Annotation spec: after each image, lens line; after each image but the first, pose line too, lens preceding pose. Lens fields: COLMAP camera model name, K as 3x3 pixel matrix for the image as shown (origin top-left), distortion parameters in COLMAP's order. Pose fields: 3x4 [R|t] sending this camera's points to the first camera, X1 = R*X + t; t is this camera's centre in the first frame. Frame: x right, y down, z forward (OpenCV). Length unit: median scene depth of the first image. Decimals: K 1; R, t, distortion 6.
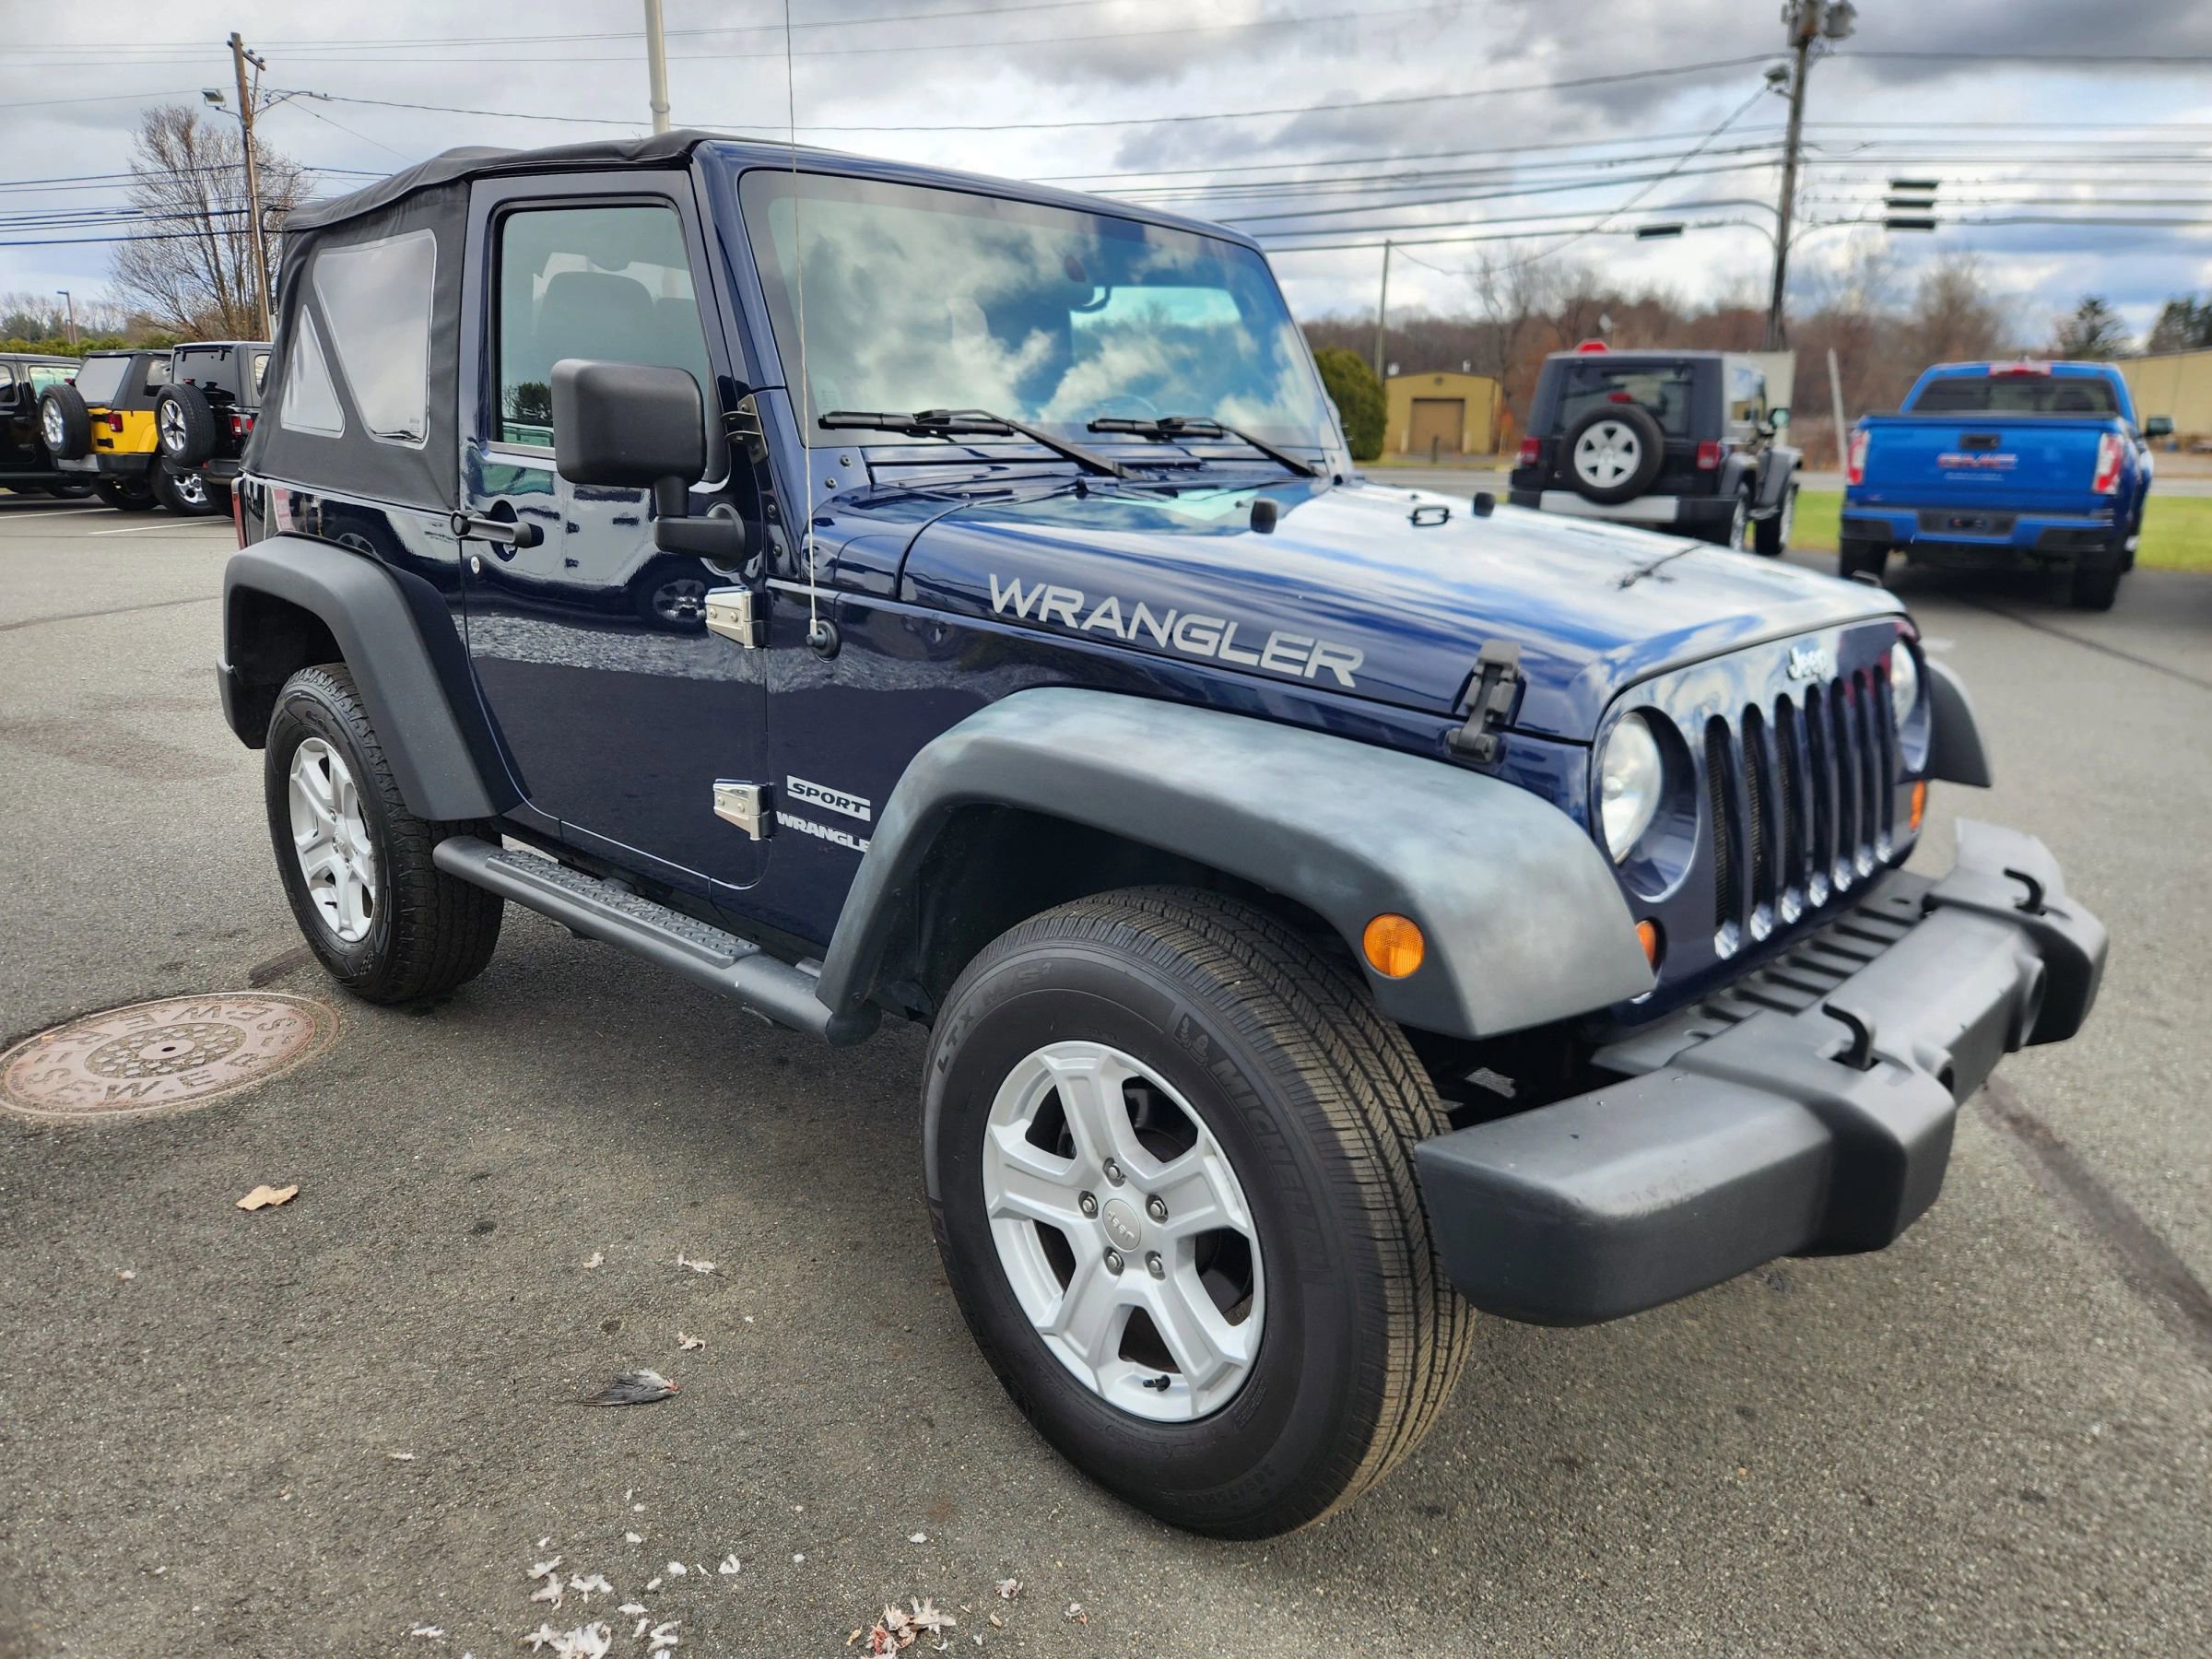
lens RADIAL K [[1479.6, 0, 1090.6], [0, 1479.6, 826.0], [0, 0, 1]] dist [0.070532, -0.055487]
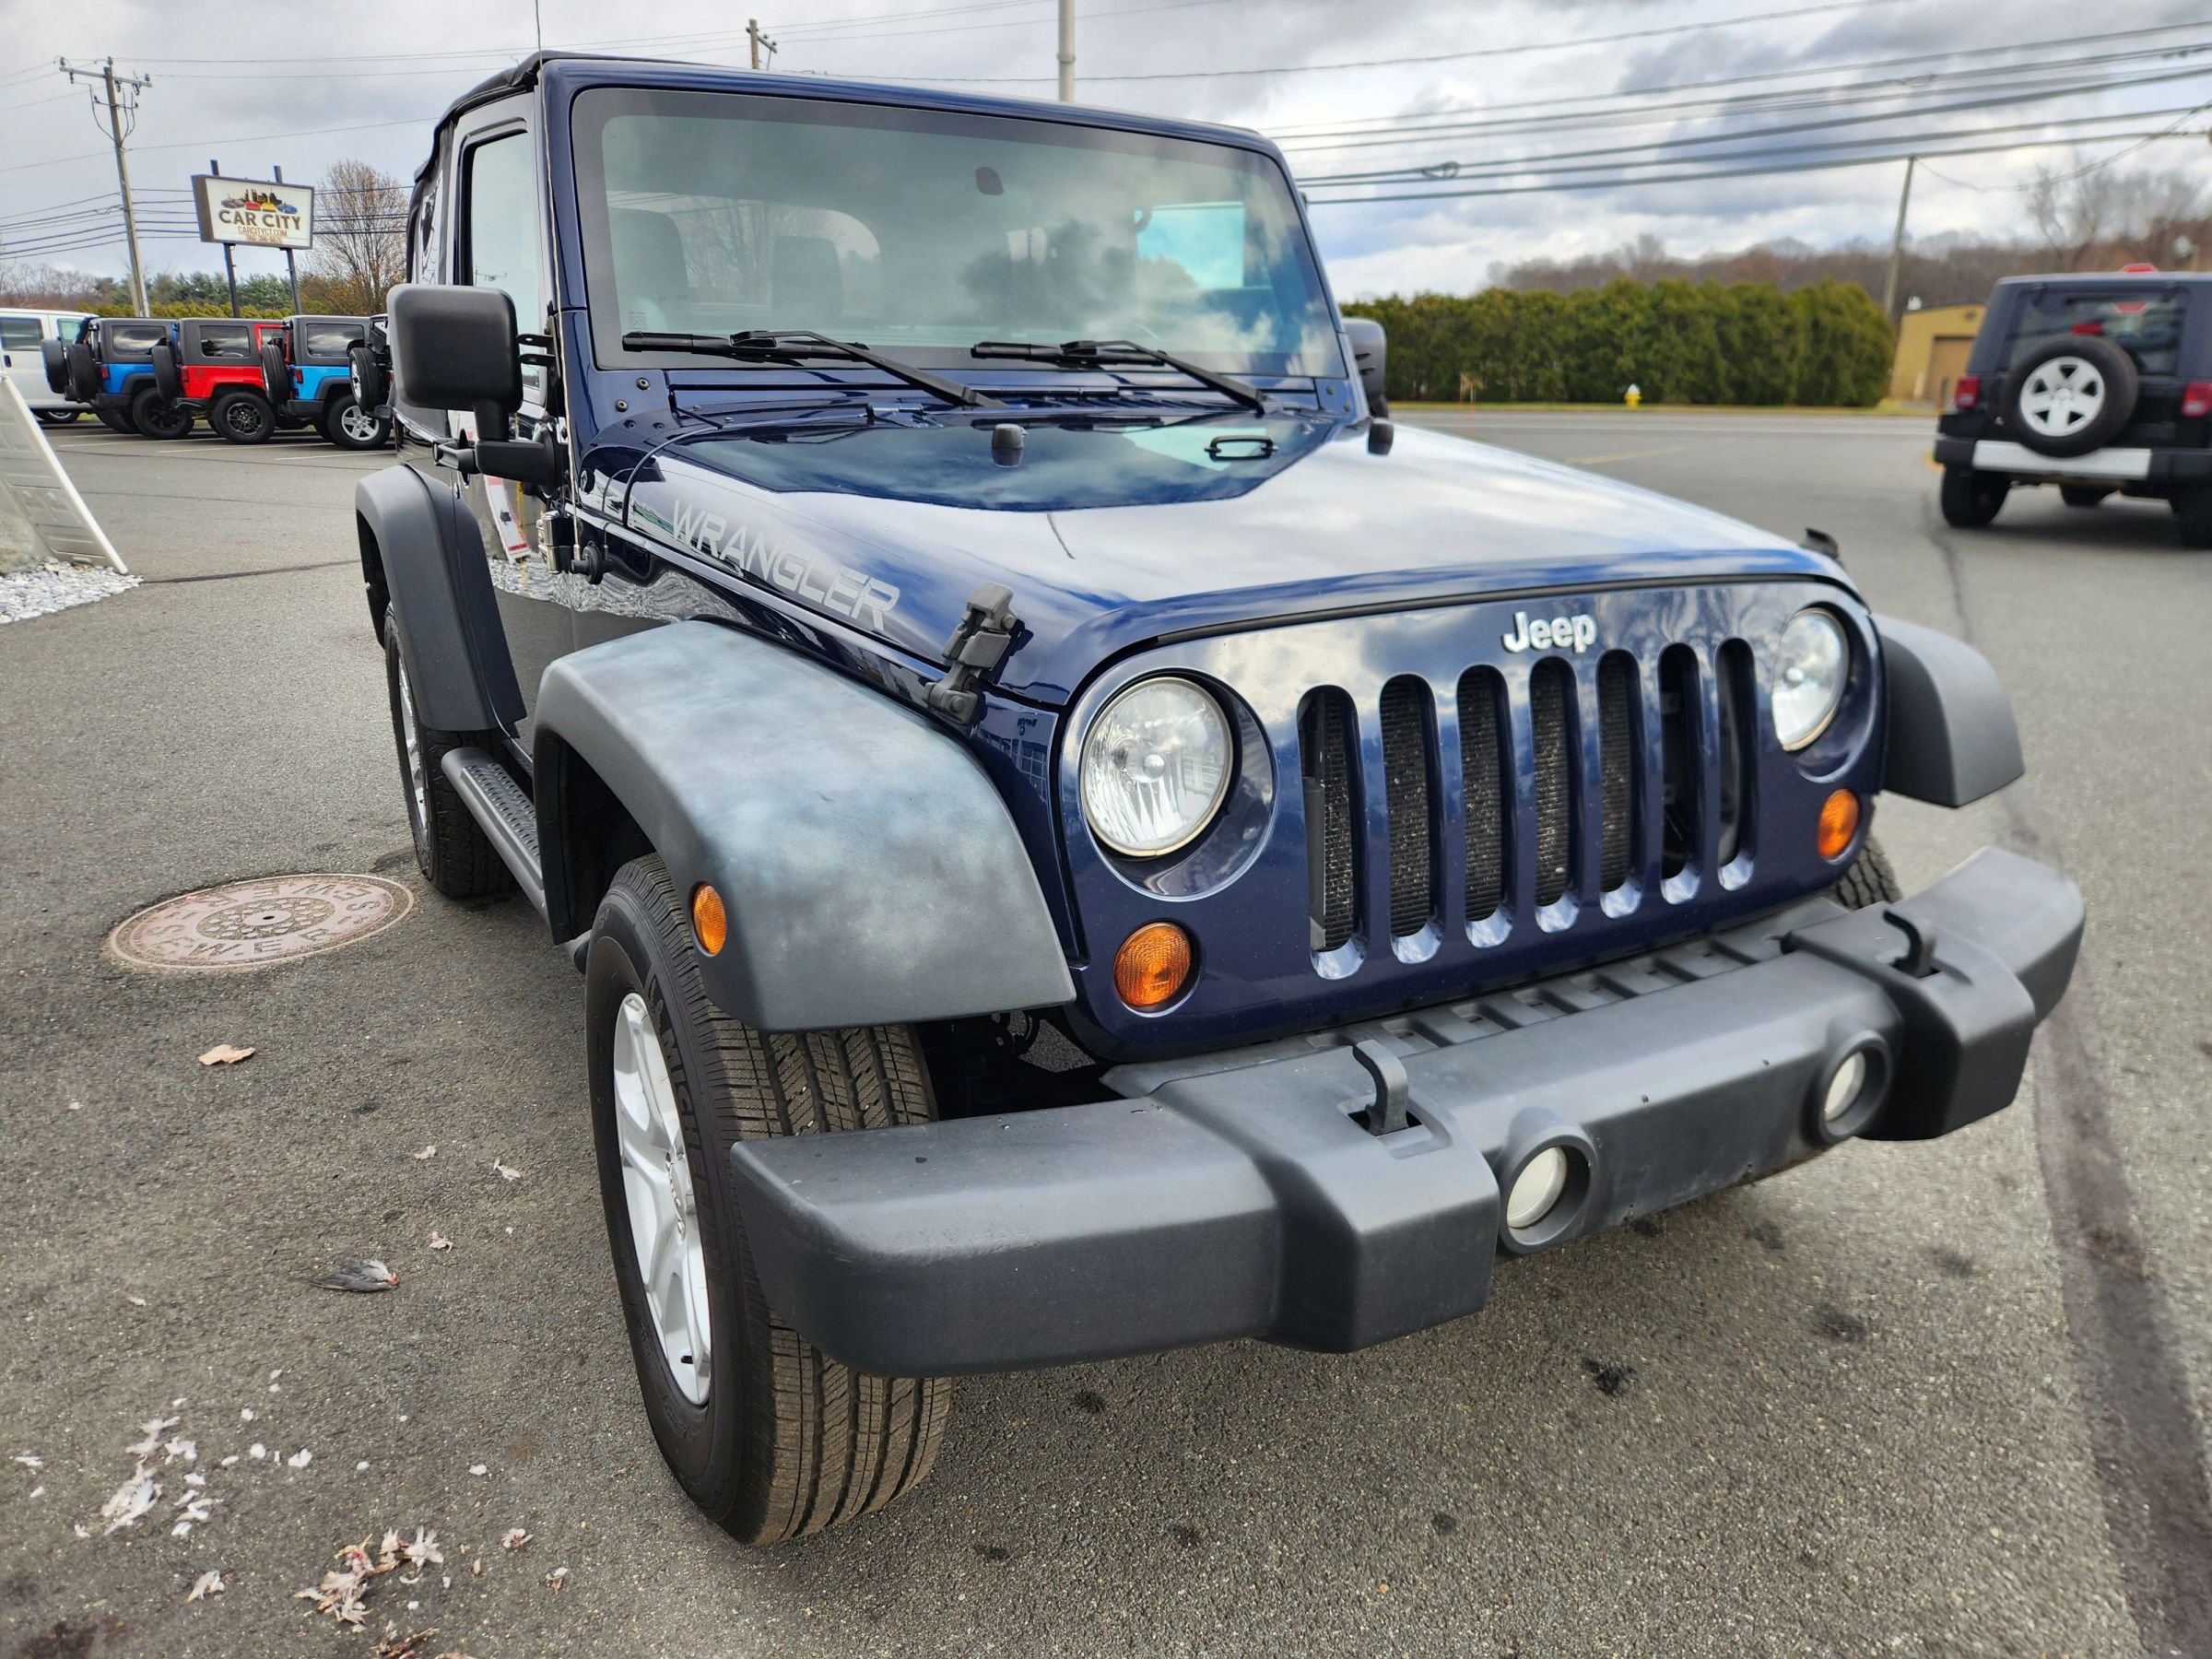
lens RADIAL K [[1479.6, 0, 1090.6], [0, 1479.6, 826.0], [0, 0, 1]] dist [0.070532, -0.055487]
pose [[0.955355, 0.081512, -0.283994, 0.331529], [-0.072840, 0.996501, 0.040981, -0.013547], [0.286341, -0.018465, 0.957950, 0.106609]]
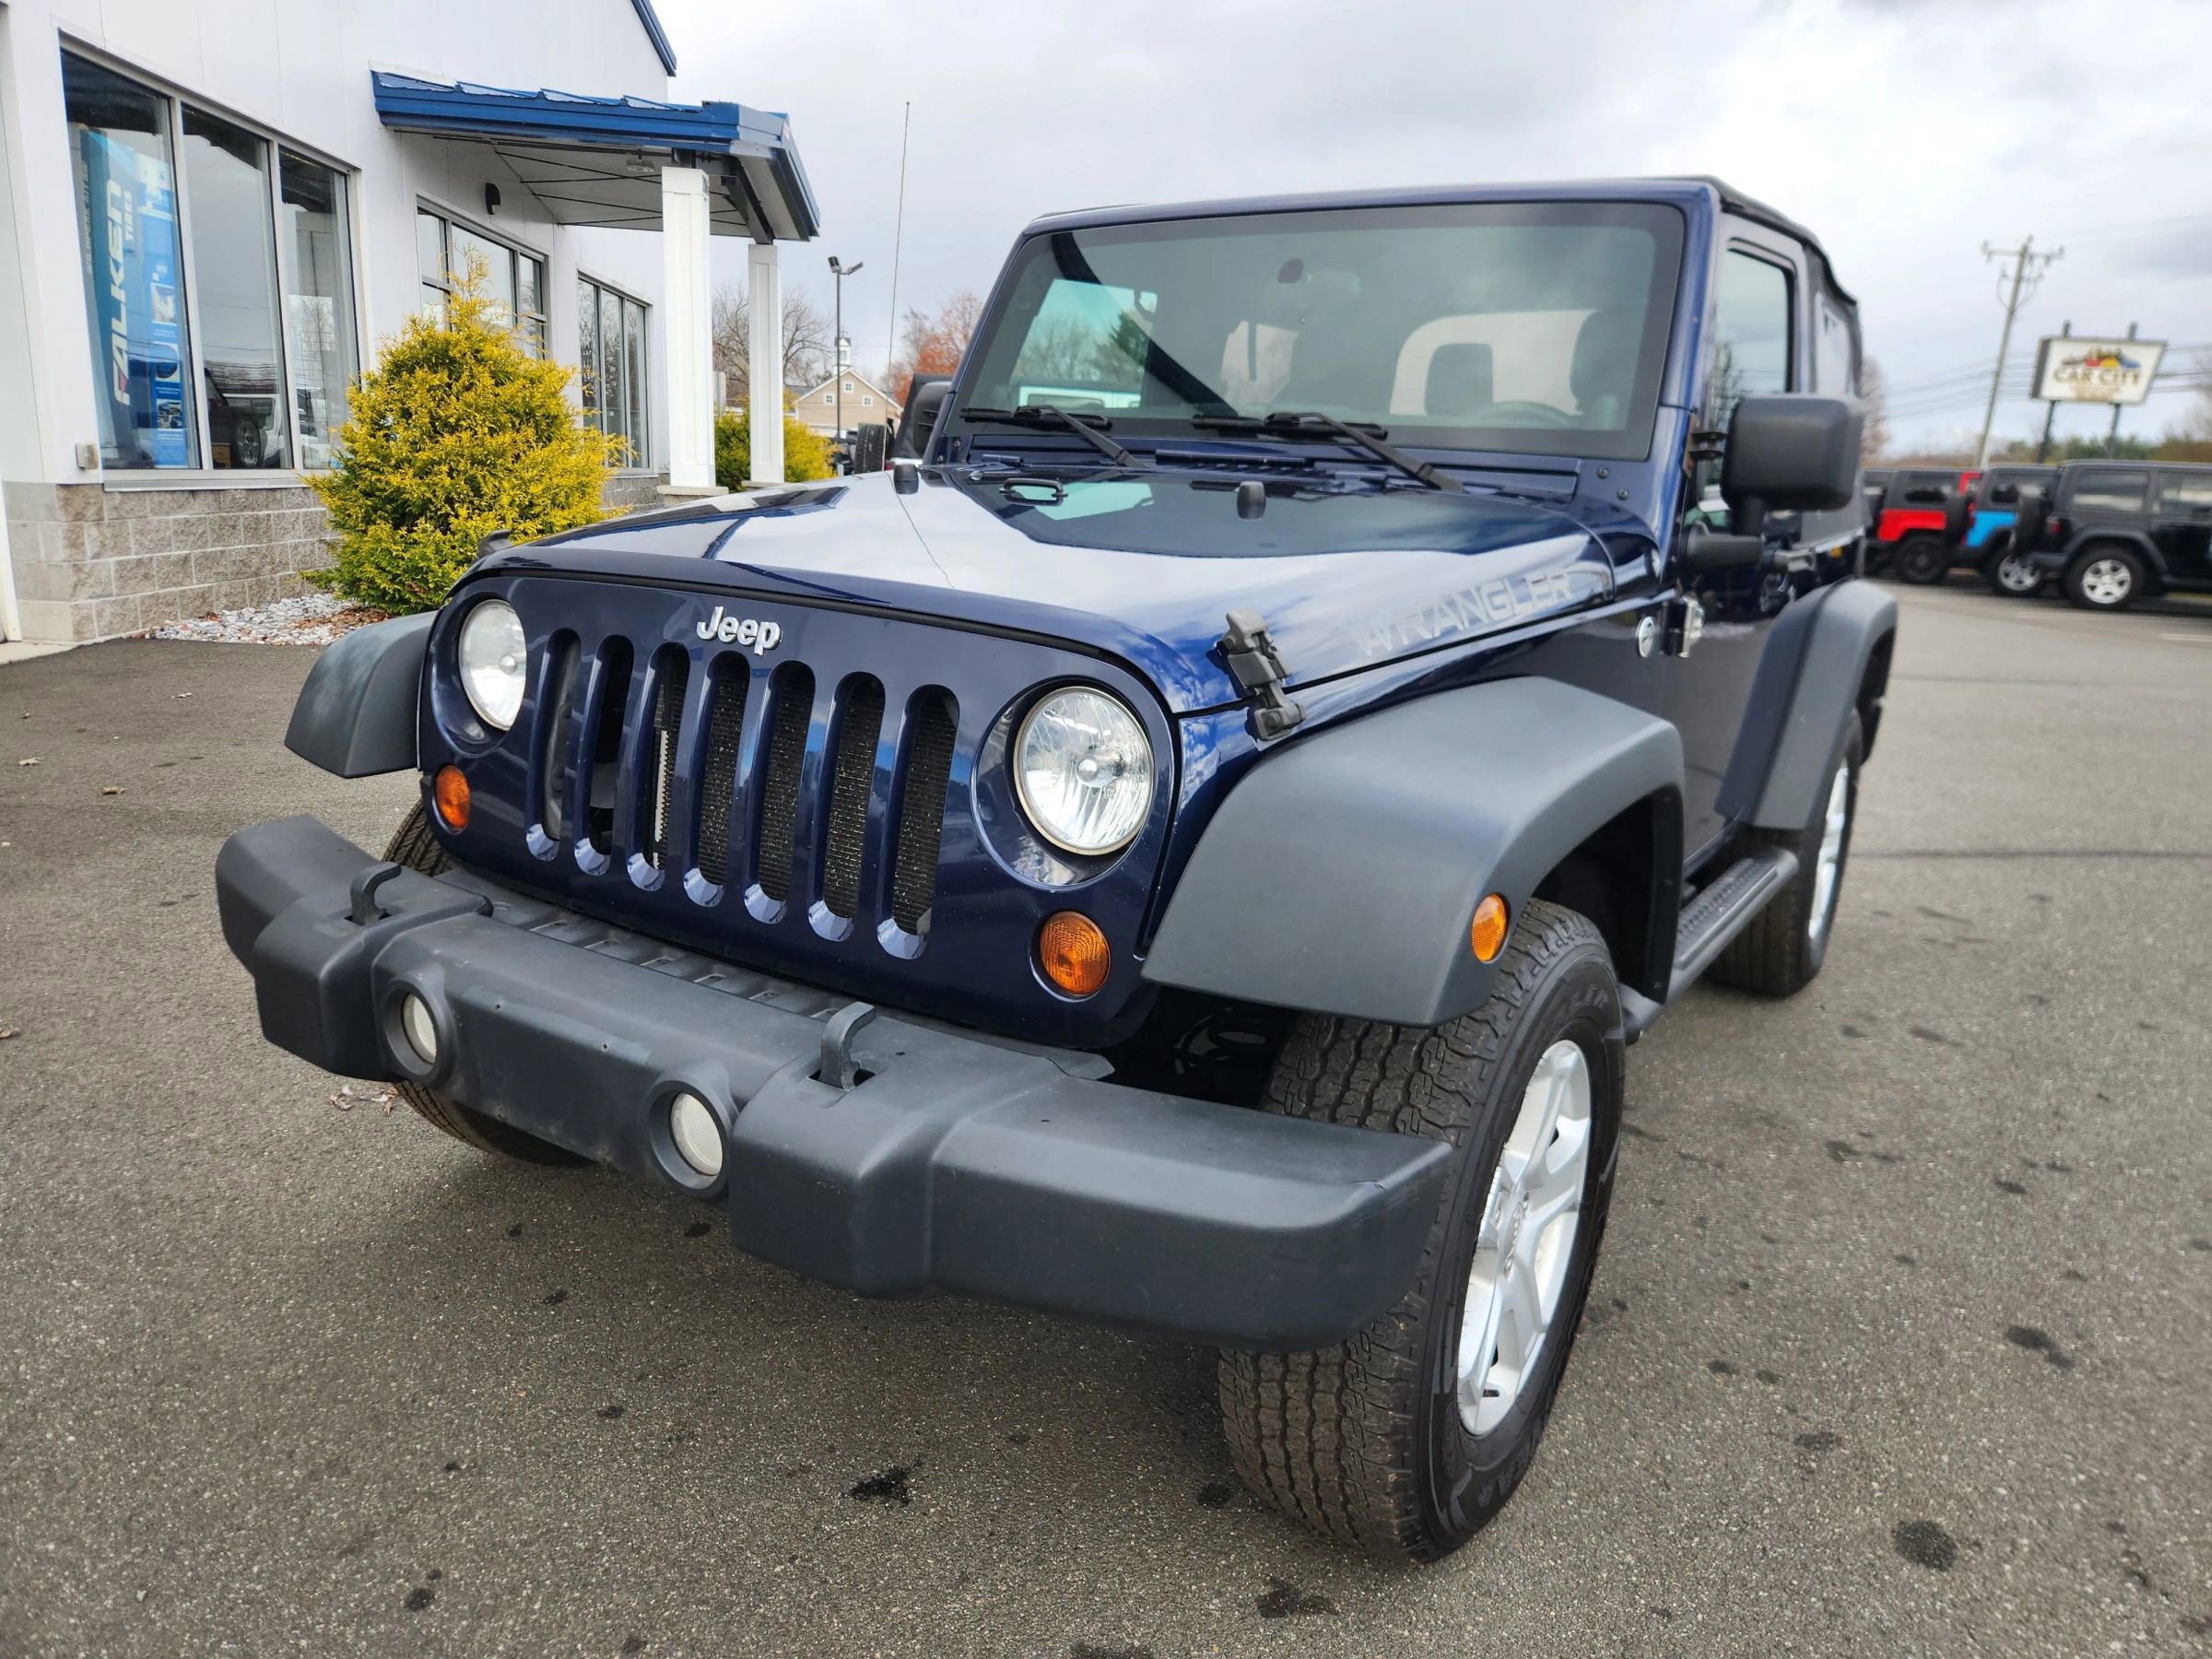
lens RADIAL K [[1525.4, 0, 1192.8], [0, 1525.4, 829.0], [0, 0, 1]] dist [0.046220, -0.033373]
pose [[0.184767, 0.218920, -0.958089, 0.983828], [-0.302585, 0.940190, 0.156477, -0.153741], [0.935042, 0.260992, 0.239958, 0.744700]]
